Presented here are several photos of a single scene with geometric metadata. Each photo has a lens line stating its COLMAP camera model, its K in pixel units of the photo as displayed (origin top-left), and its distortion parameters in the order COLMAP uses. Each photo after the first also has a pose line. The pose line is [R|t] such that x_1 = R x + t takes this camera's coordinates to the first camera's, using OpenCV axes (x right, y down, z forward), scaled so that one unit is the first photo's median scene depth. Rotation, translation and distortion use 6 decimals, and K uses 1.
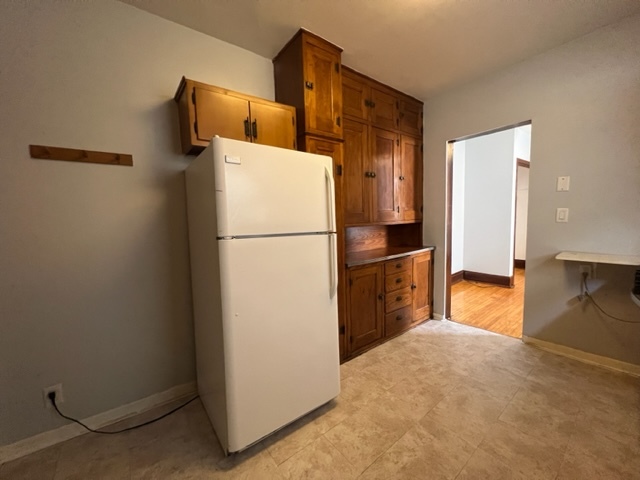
lens RADIAL K [[256.1, 0, 320.2], [0, 256.1, 242.3], [0, 0, 1]] dist [0.000917, 0.000076]
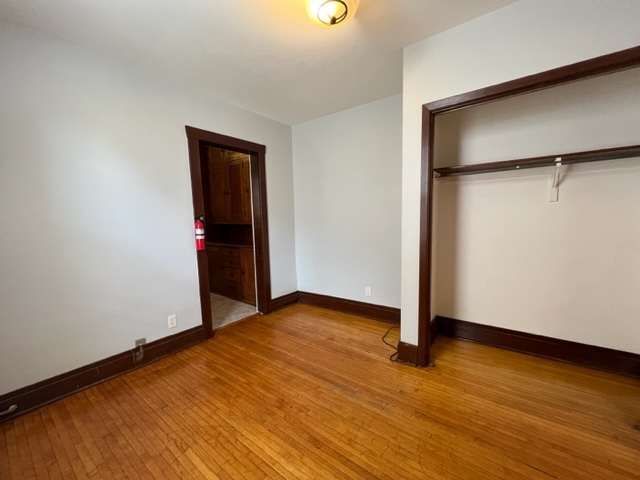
lens RADIAL K [[256.1, 0, 320.5], [0, 256.1, 239.8], [0, 0, 1]] dist [0.000917, 0.000076]
pose [[0.269731, 0.110749, -0.956546, 3.019325], [-0.076982, 0.992665, 0.093224, -0.255147], [0.959854, 0.048491, 0.276278, 1.763555]]
